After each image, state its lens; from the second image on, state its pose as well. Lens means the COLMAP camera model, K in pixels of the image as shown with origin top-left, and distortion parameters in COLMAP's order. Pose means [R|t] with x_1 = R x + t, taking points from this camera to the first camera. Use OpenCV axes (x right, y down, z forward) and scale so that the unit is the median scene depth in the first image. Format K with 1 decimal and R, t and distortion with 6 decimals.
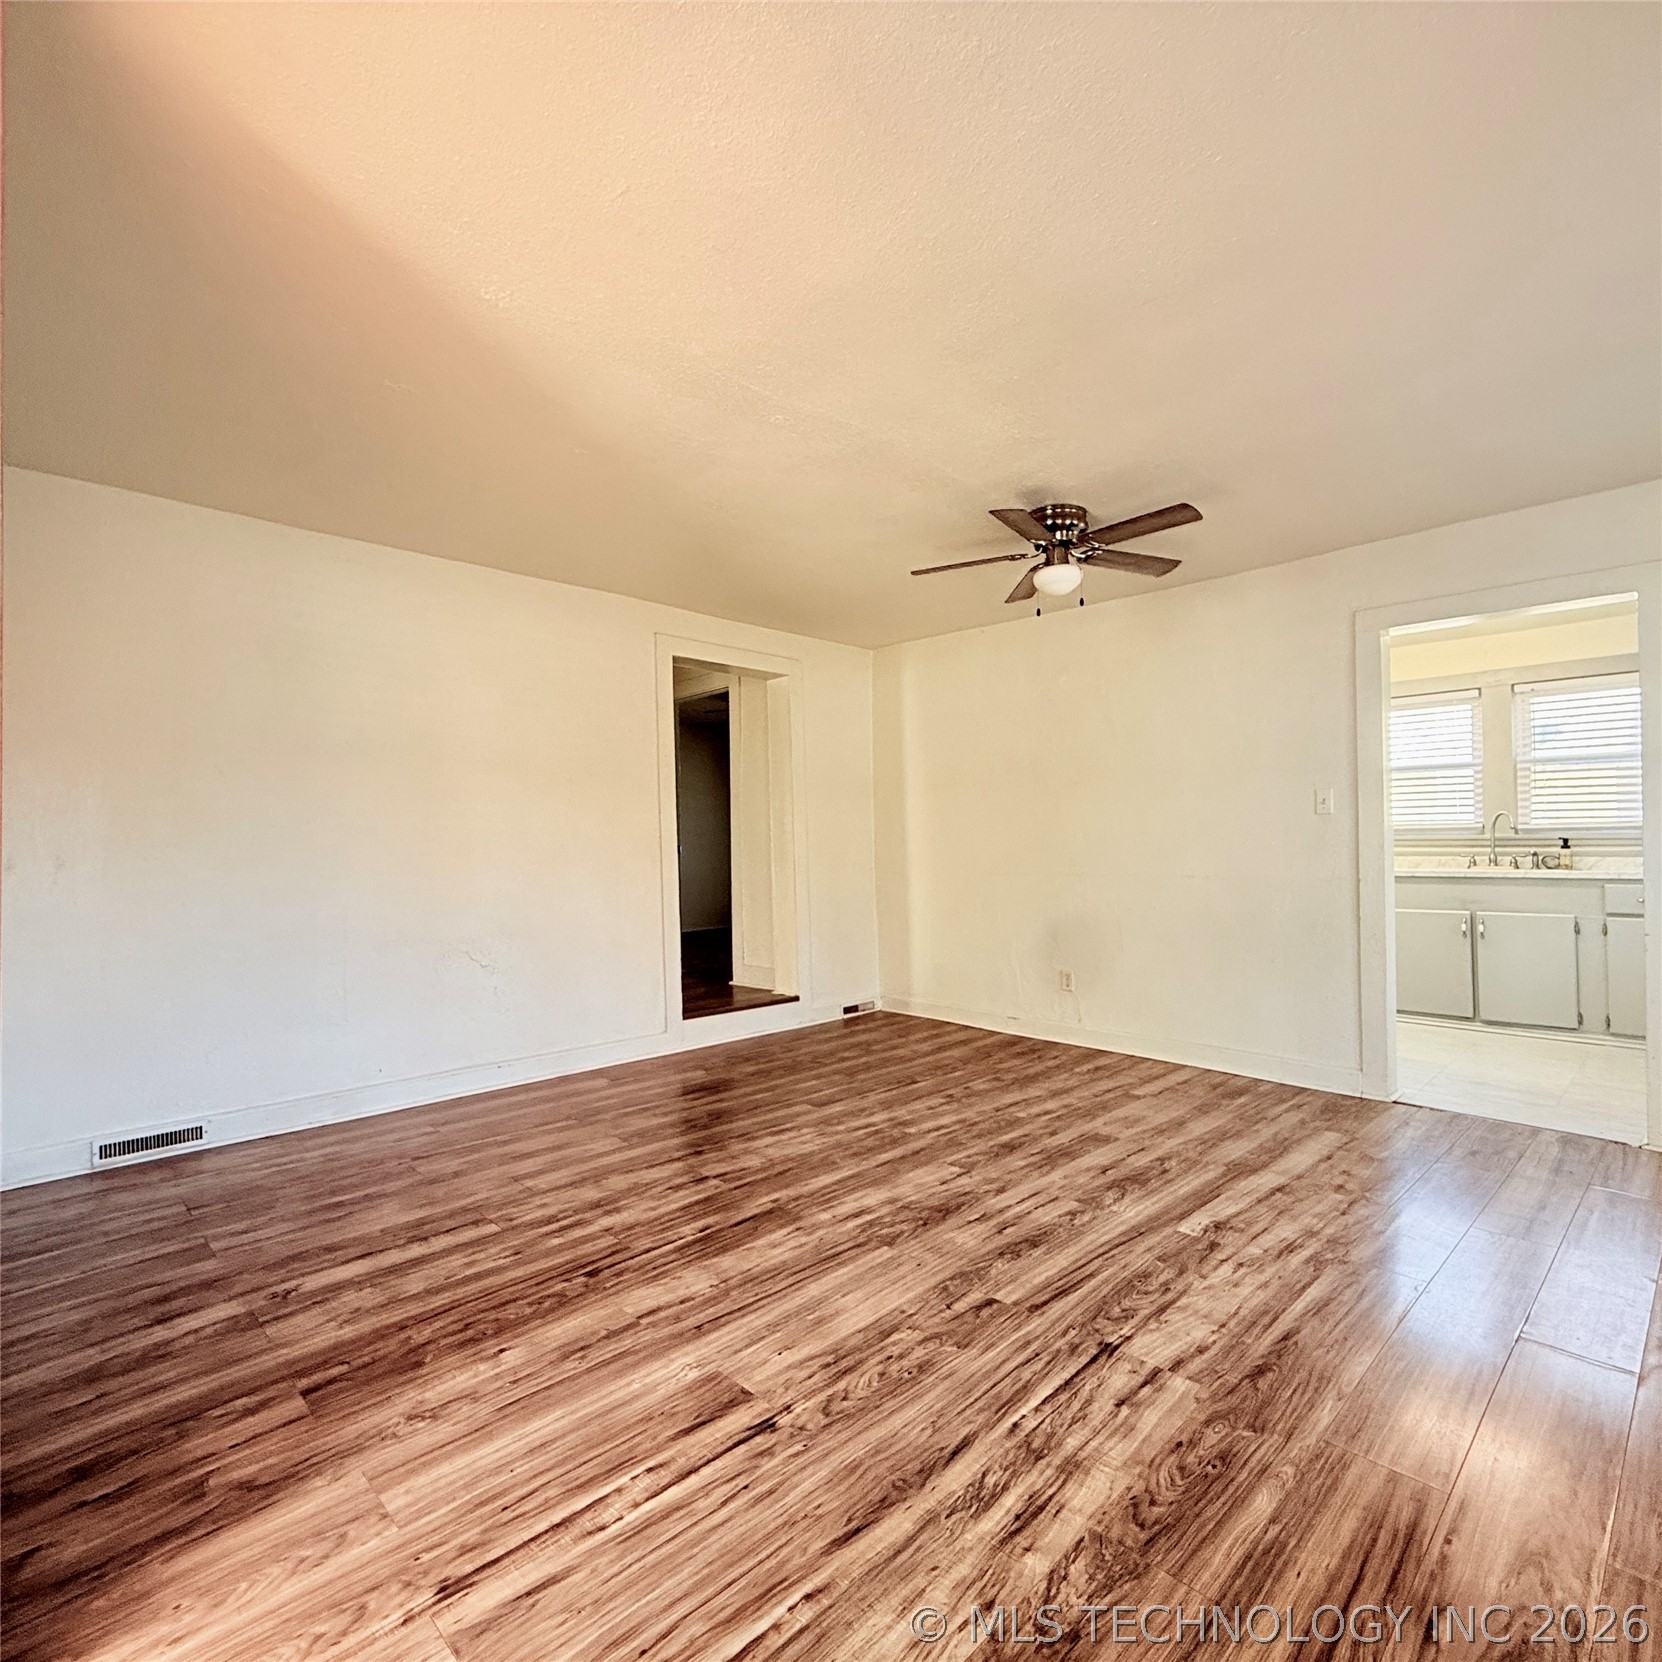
lens RADIAL K [[880.2, 0, 823.5], [0, 880.2, 831.1], [0, 0, 1]] dist [0.001520, -0.000701]
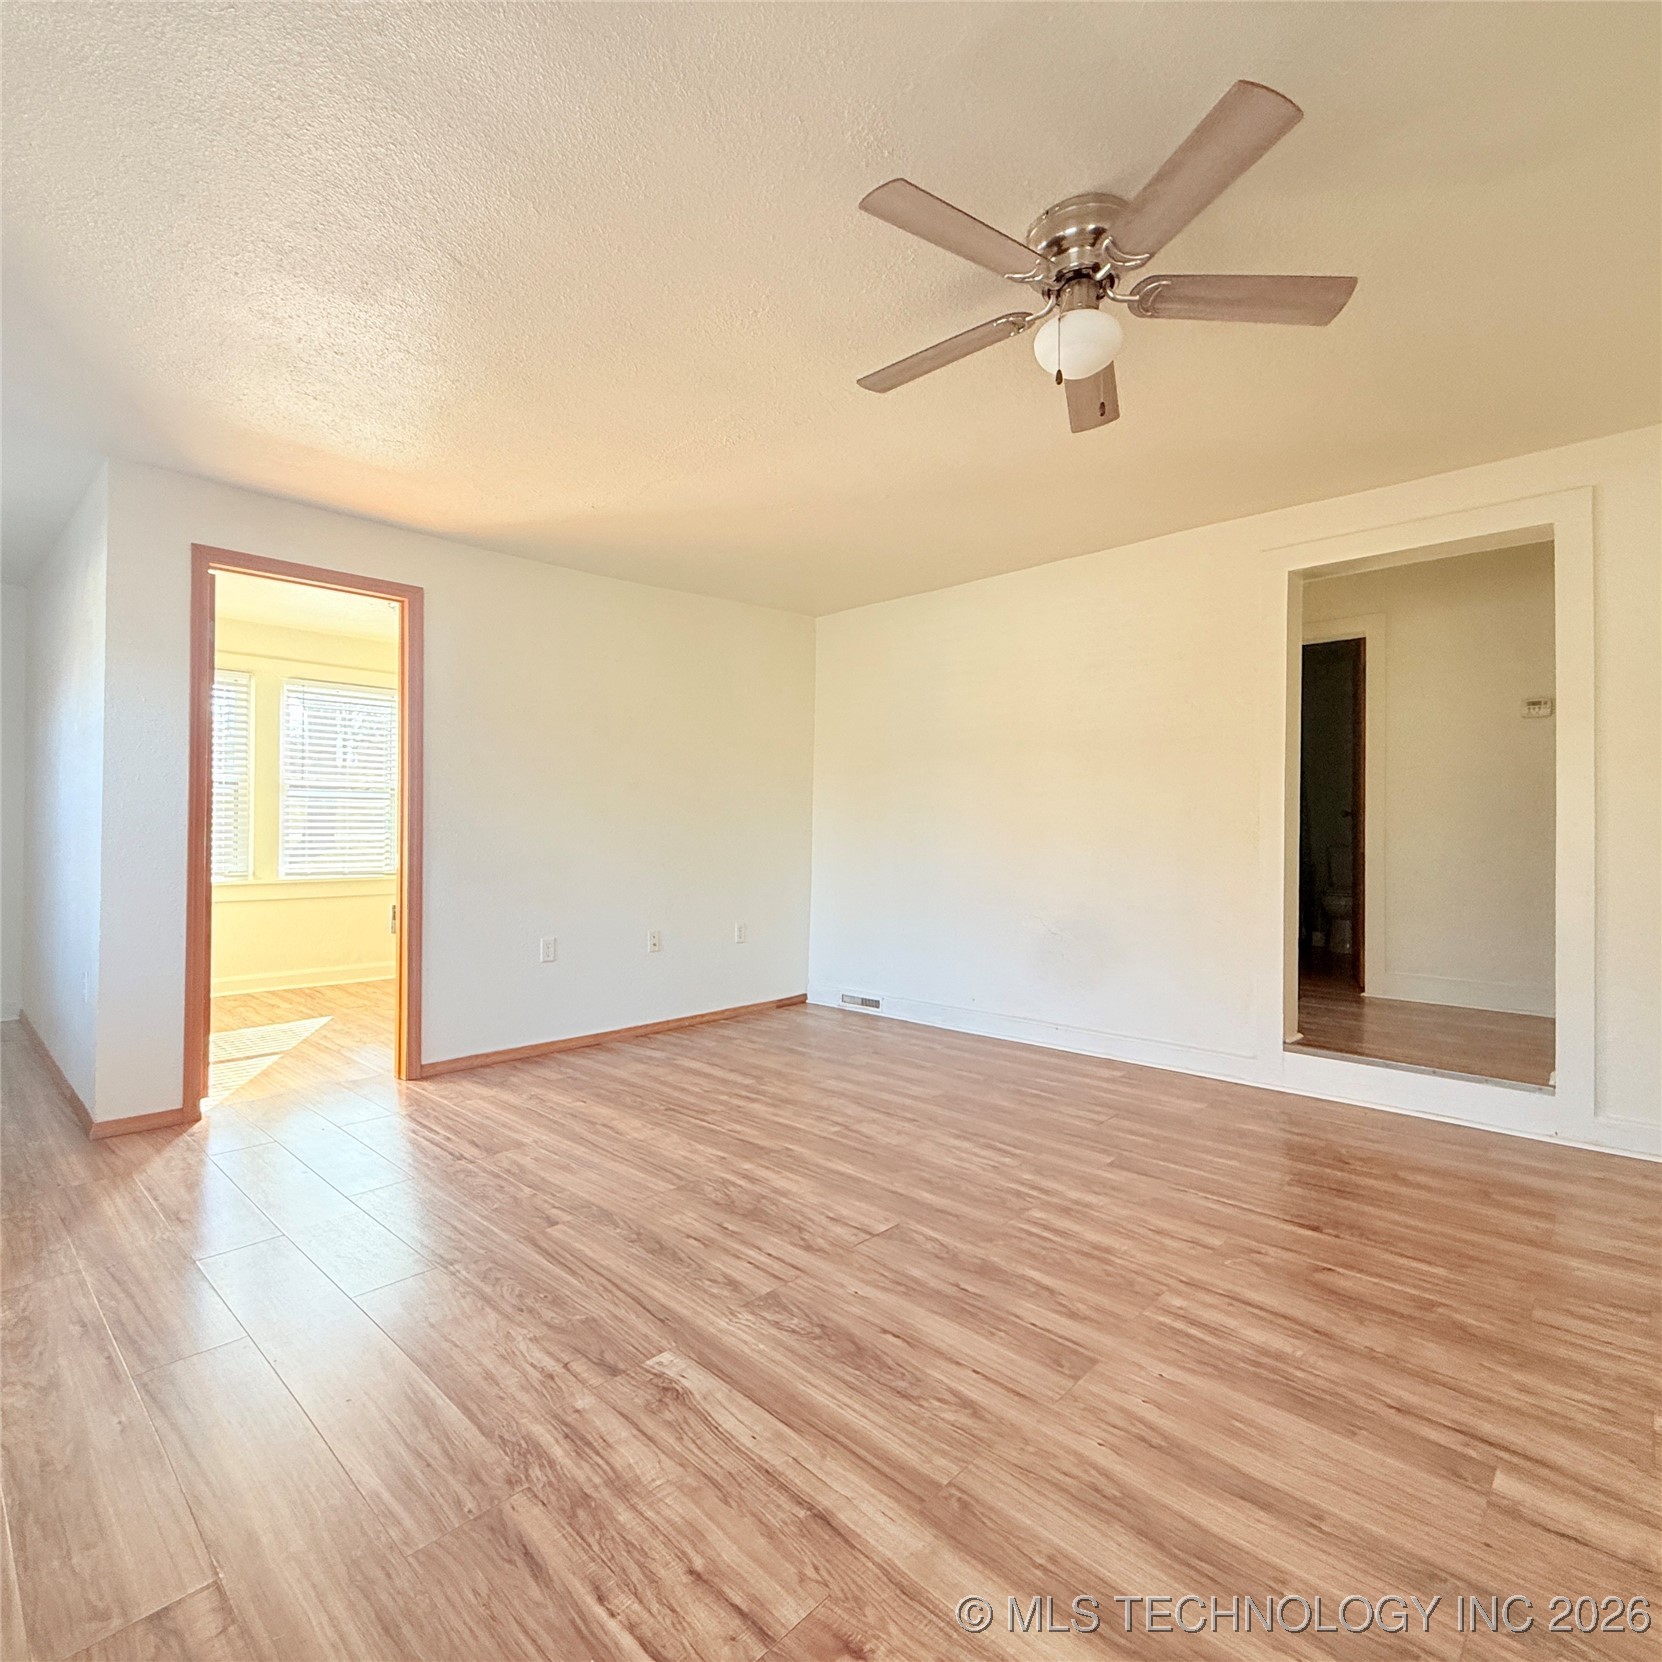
lens RADIAL K [[880.2, 0, 823.5], [0, 880.2, 831.1], [0, 0, 1]] dist [0.001520, -0.000701]
pose [[0.043885, 0.009122, -0.998995, 0.970822], [0.014274, 0.999851, 0.009757, 0.019104], [0.998935, -0.014688, 0.043748, 0.953393]]
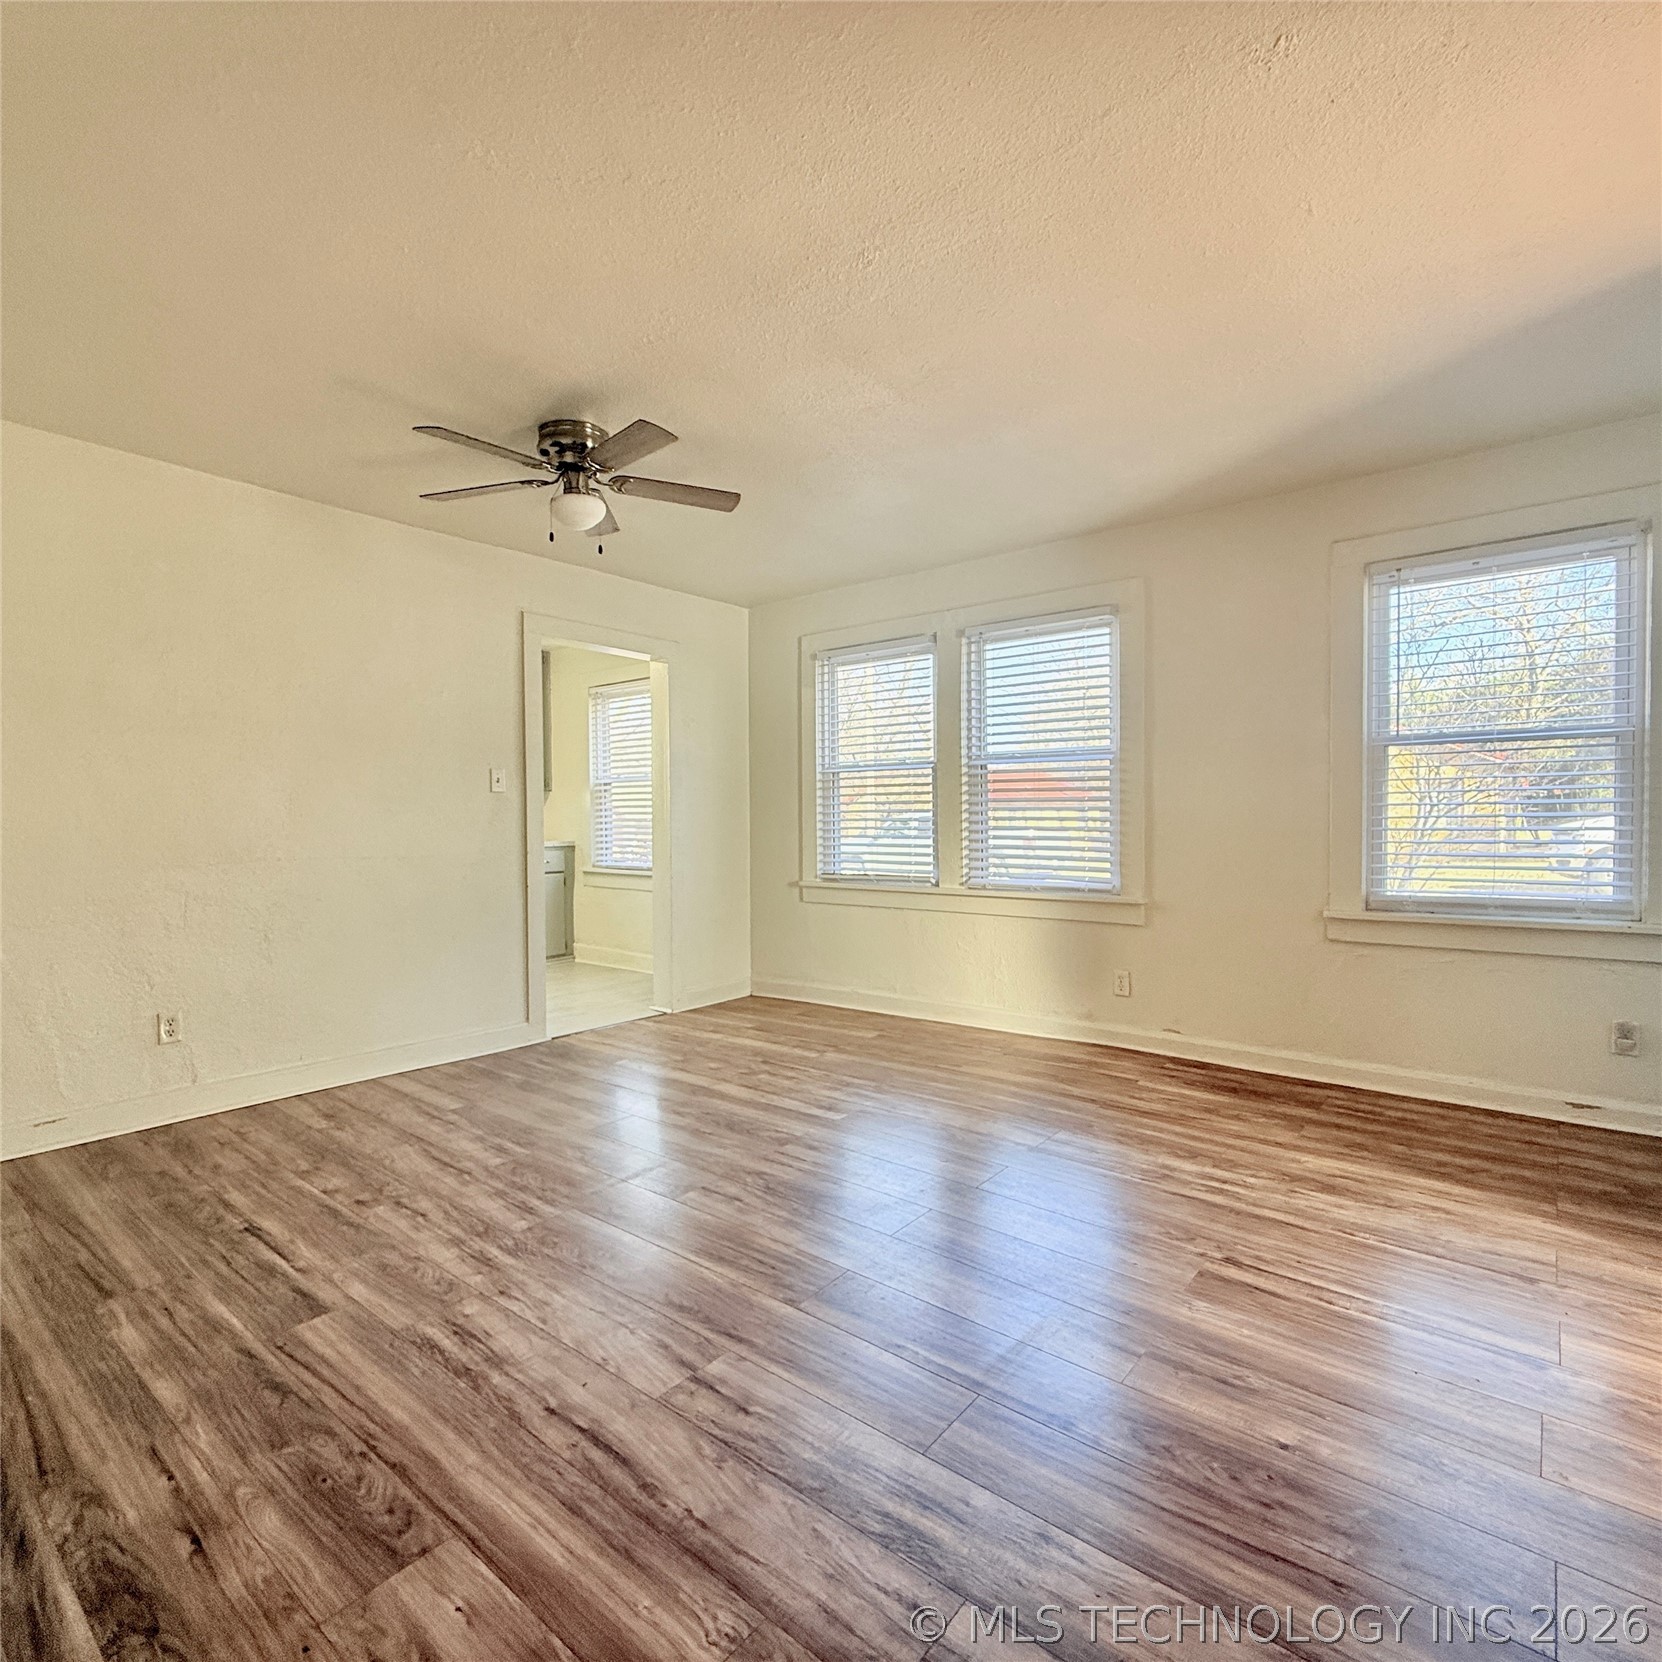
lens RADIAL K [[880.2, 0, 823.5], [0, 880.2, 831.1], [0, 0, 1]] dist [0.001520, -0.000701]
pose [[-0.110100, -0.004243, 0.993911, -0.736393], [-0.007337, 0.999967, 0.003456, 0.029854], [-0.993893, -0.006912, -0.110127, 1.006460]]
